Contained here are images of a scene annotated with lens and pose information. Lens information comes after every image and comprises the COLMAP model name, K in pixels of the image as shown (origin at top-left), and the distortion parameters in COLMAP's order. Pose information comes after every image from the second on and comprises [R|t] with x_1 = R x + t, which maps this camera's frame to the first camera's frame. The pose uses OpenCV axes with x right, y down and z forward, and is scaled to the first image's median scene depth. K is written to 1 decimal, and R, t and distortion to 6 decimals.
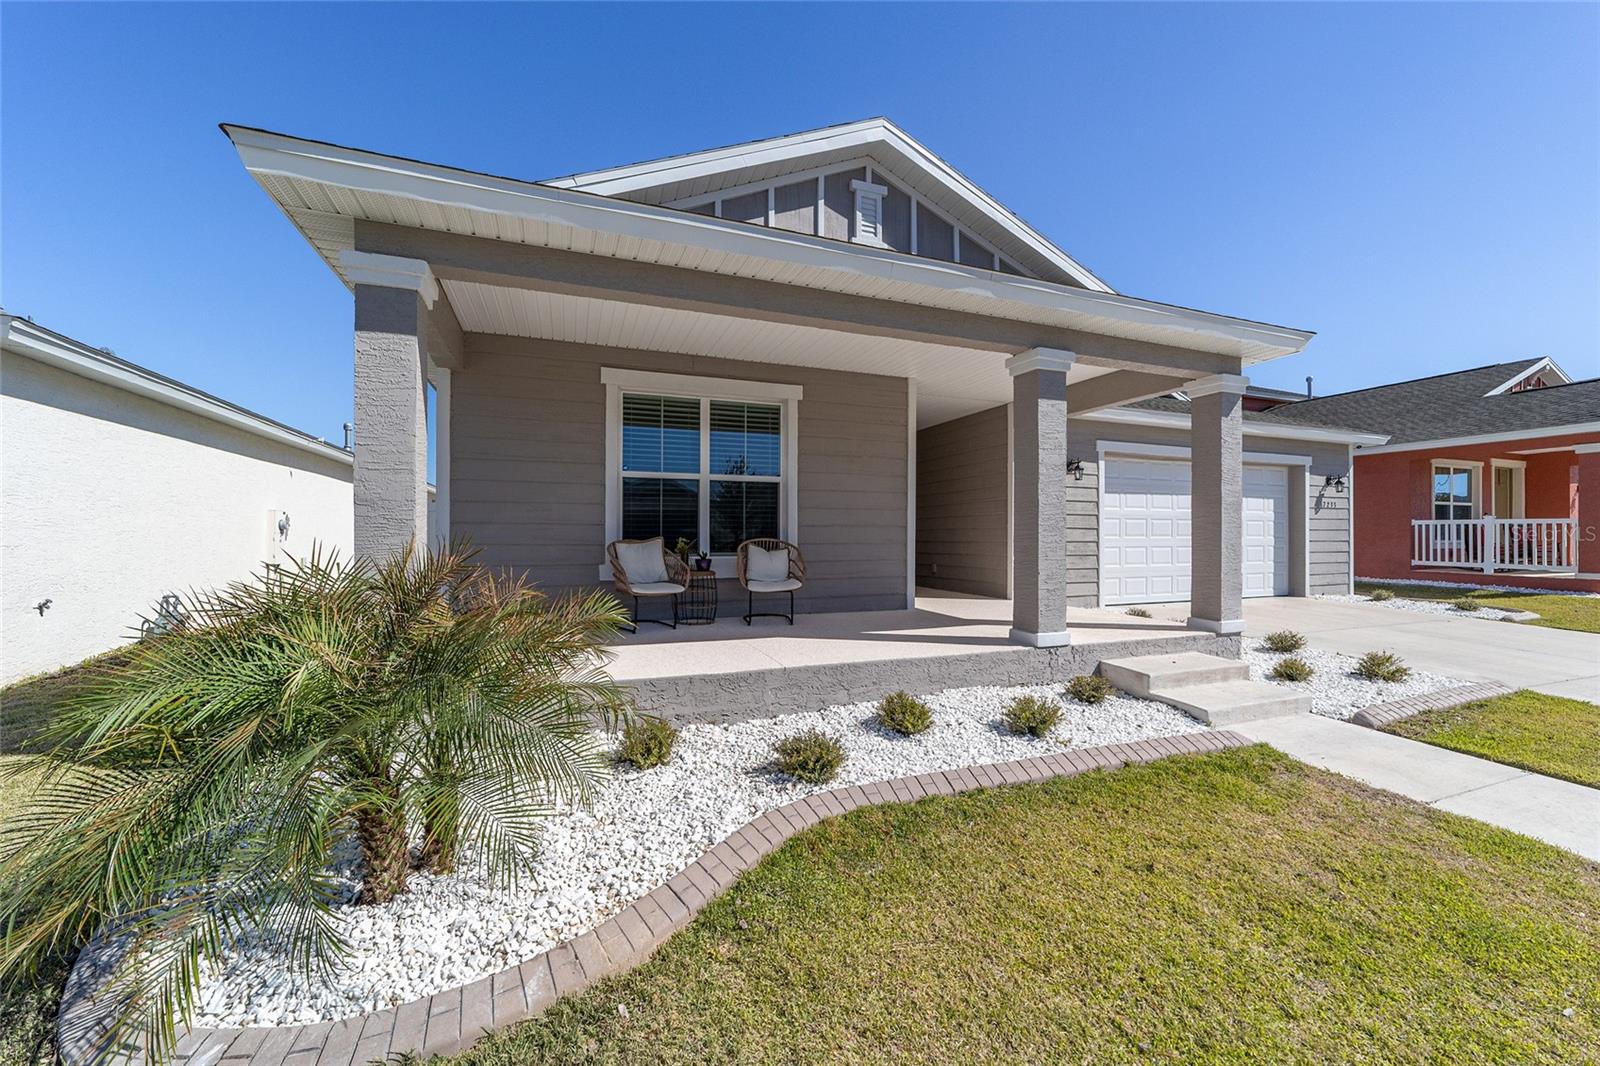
lens RADIAL K [[616.0, 0, 801.6], [0, 616.0, 533.2], [0, 0, 1]] dist [0.001569, 0.001541]
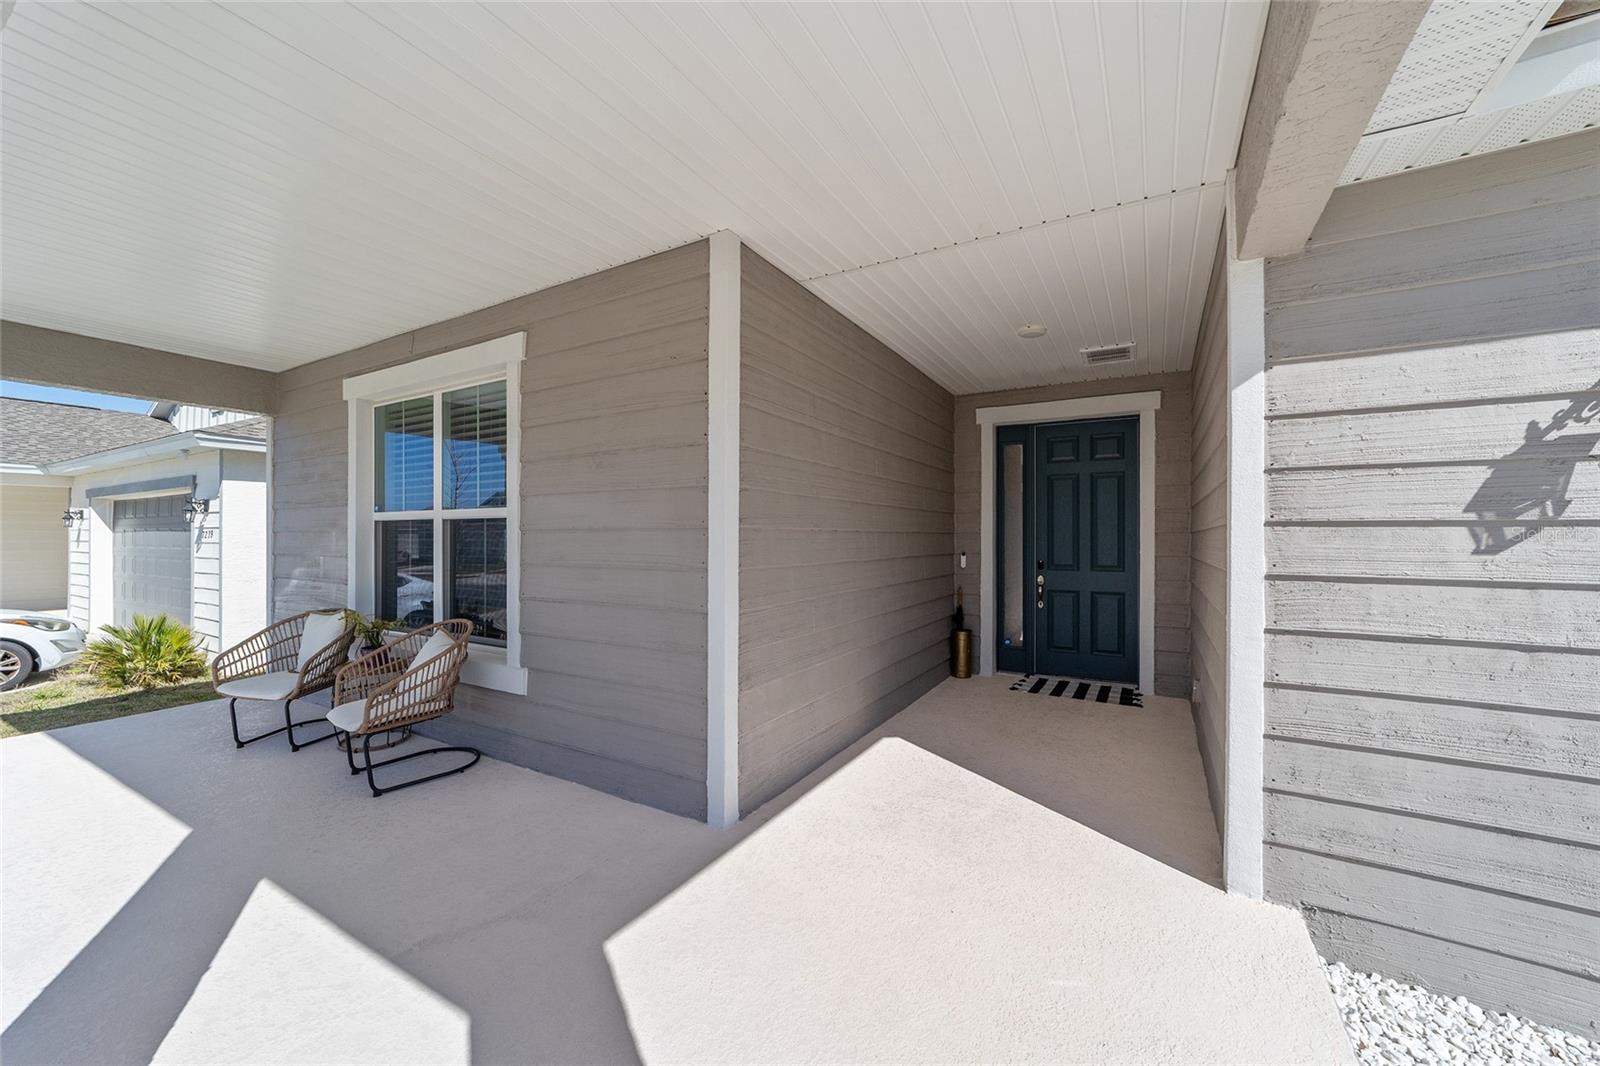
lens RADIAL K [[616.0, 0, 795.4], [0, 616.0, 534.4], [0, 0, 1]] dist [0.001569, 0.001541]
pose [[0.616203, -0.004232, -0.787576, 0.582212], [0.003841, 0.999990, -0.002369, -0.068147], [0.787578, -0.001566, 0.616213, 0.901543]]
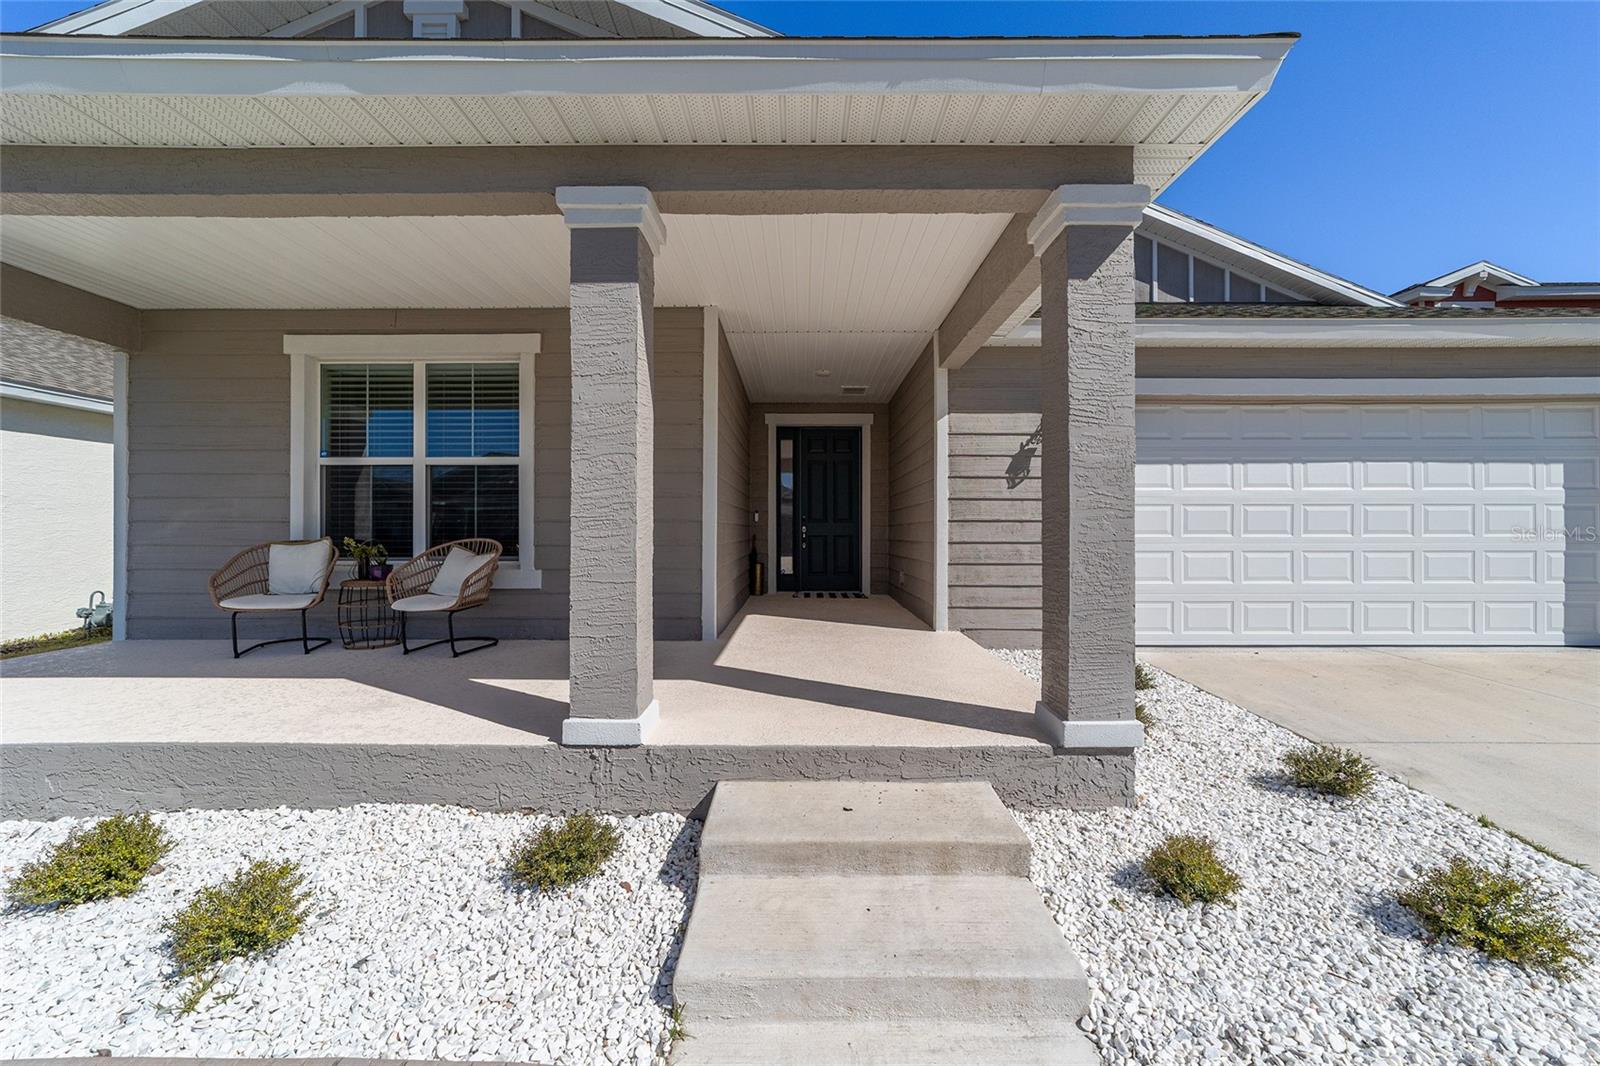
lens RADIAL K [[616.0, 0, 799.2], [0, 616.0, 528.9], [0, 0, 1]] dist [0.001569, 0.001541]
pose [[0.928067, -0.004434, -0.372386, 0.597344], [0.004617, 0.999989, -0.000399, -0.001193], [0.372383, -0.001349, 0.928078, 0.445040]]
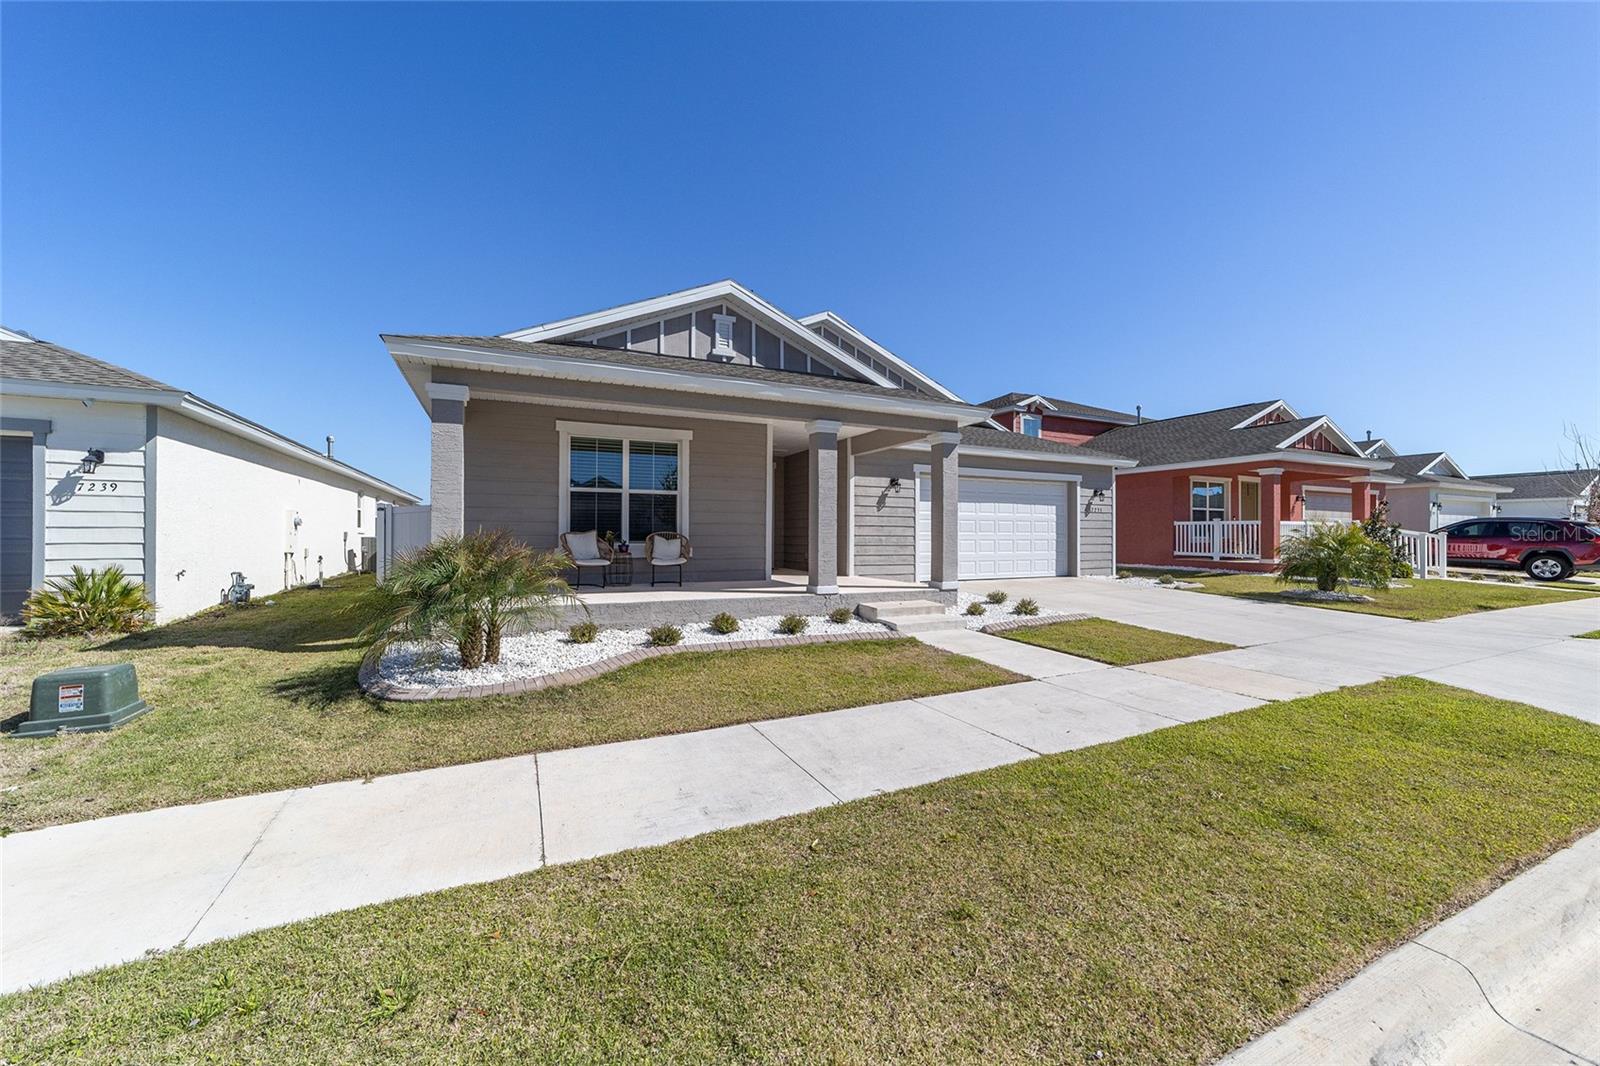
lens RADIAL K [[616.0, 0, 799.1], [0, 616.0, 532.1], [0, 0, 1]] dist [0.001569, 0.001541]
pose [[0.997216, 0.001977, 0.074542, 0.156623], [-0.001824, 0.999996, -0.002110, 0.012311], [-0.074545, 0.001968, 0.997216, -0.546652]]
